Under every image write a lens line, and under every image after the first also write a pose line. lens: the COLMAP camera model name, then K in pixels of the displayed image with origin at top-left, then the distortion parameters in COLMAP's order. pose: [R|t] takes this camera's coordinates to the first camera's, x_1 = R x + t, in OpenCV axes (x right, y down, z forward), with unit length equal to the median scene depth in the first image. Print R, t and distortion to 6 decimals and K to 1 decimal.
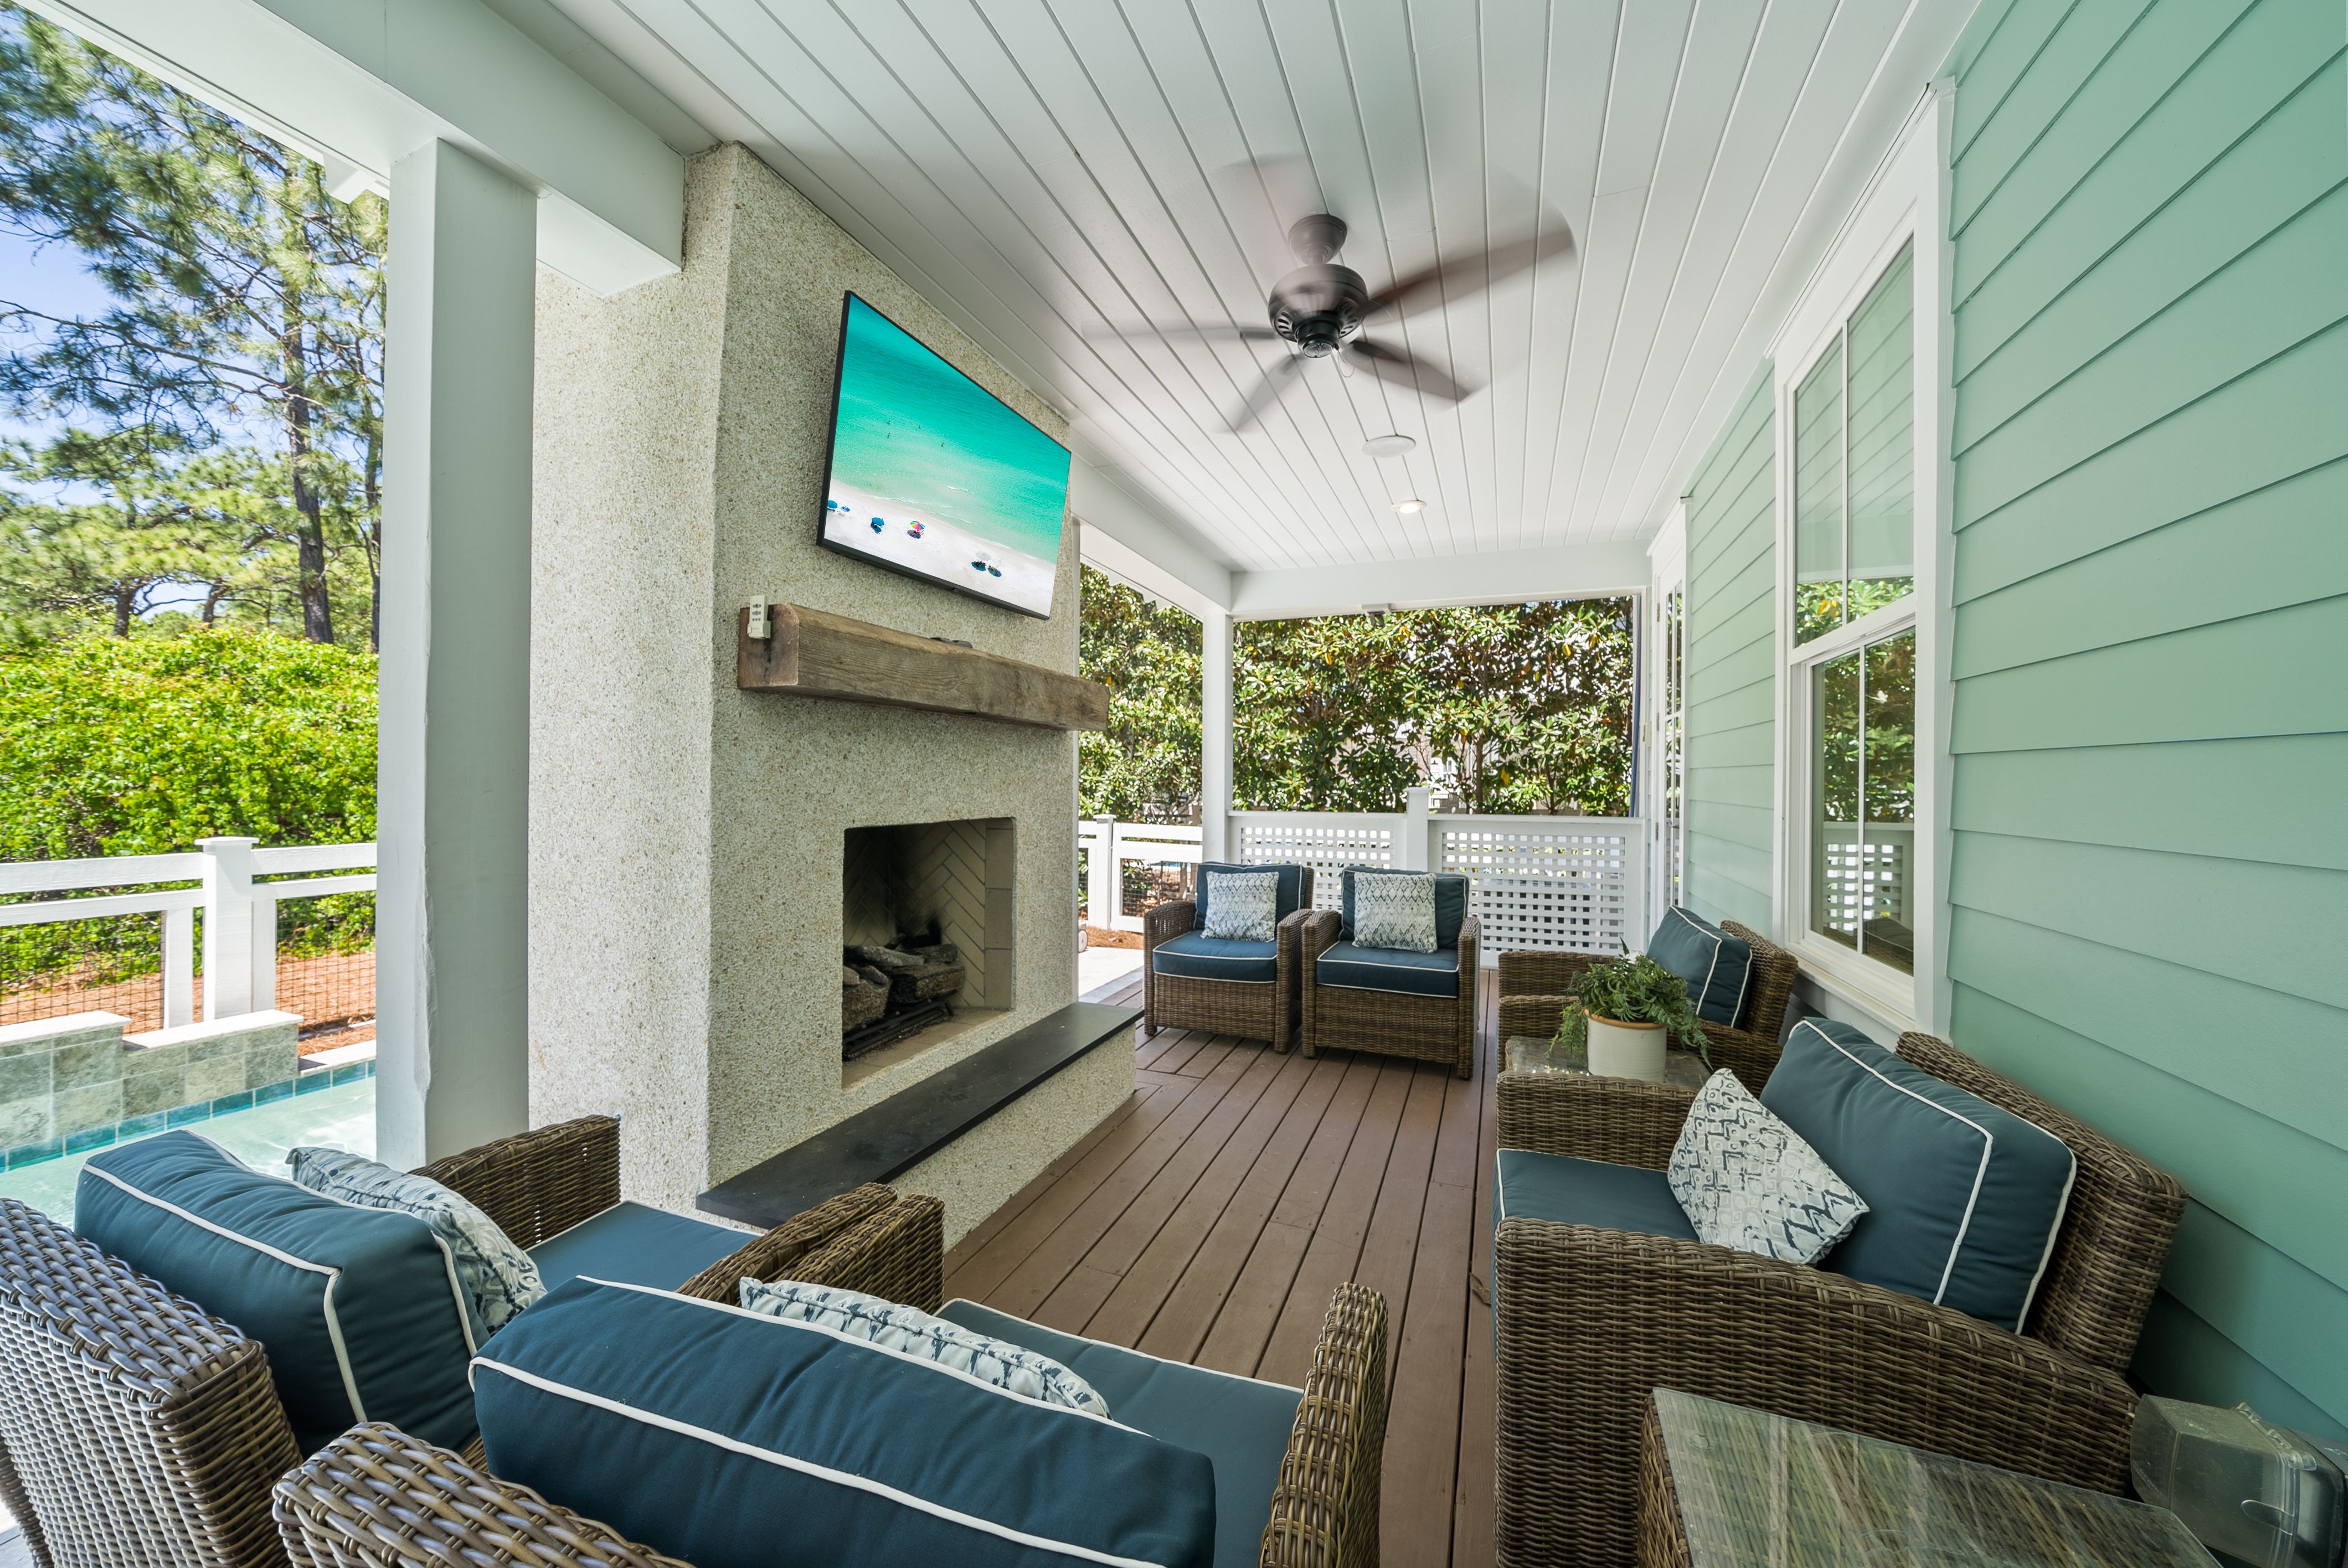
lens RADIAL K [[813.8, 0, 1174.0], [0, 813.8, 782.9], [0, 0, 1]] dist [-0.006976, 0.000078]
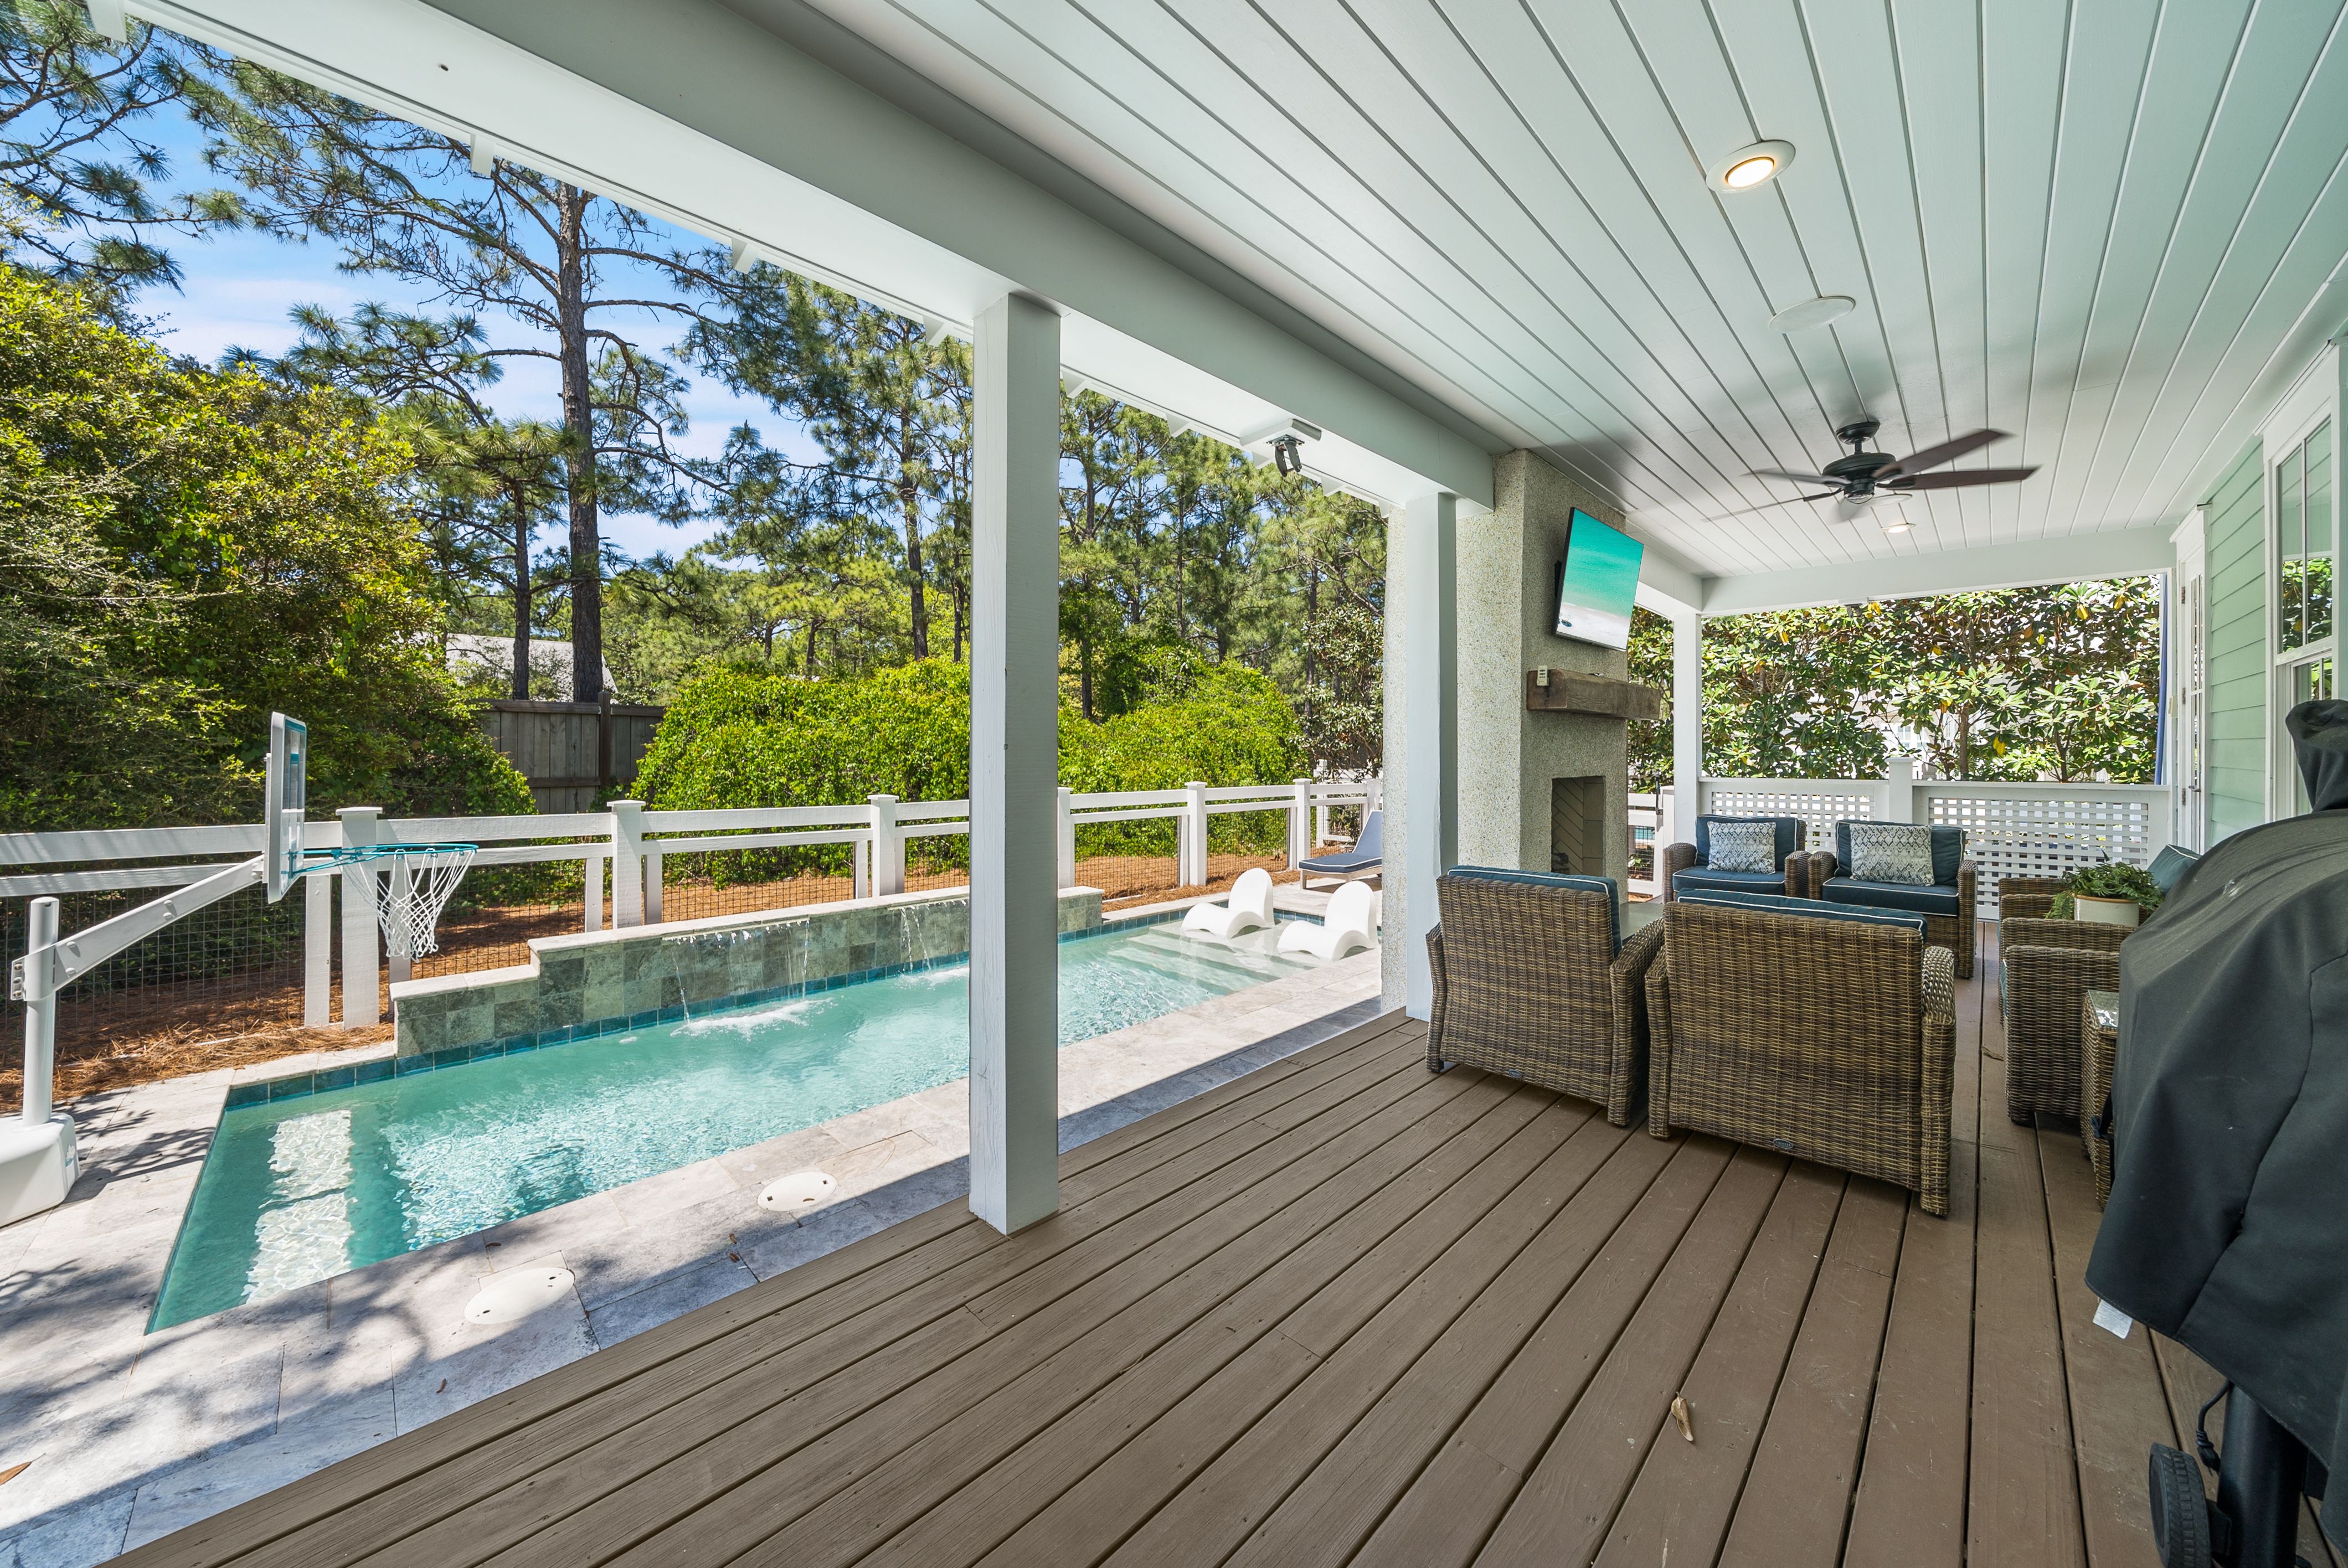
lens RADIAL K [[813.8, 0, 1181.9], [0, 813.8, 752.8], [0, 0, 1]] dist [-0.006976, 0.000078]
pose [[0.920645, -0.005672, -0.390359, -0.123479], [0.004405, 0.999982, -0.004142, -0.000079], [0.390375, 0.002093, 0.920653, -0.291153]]
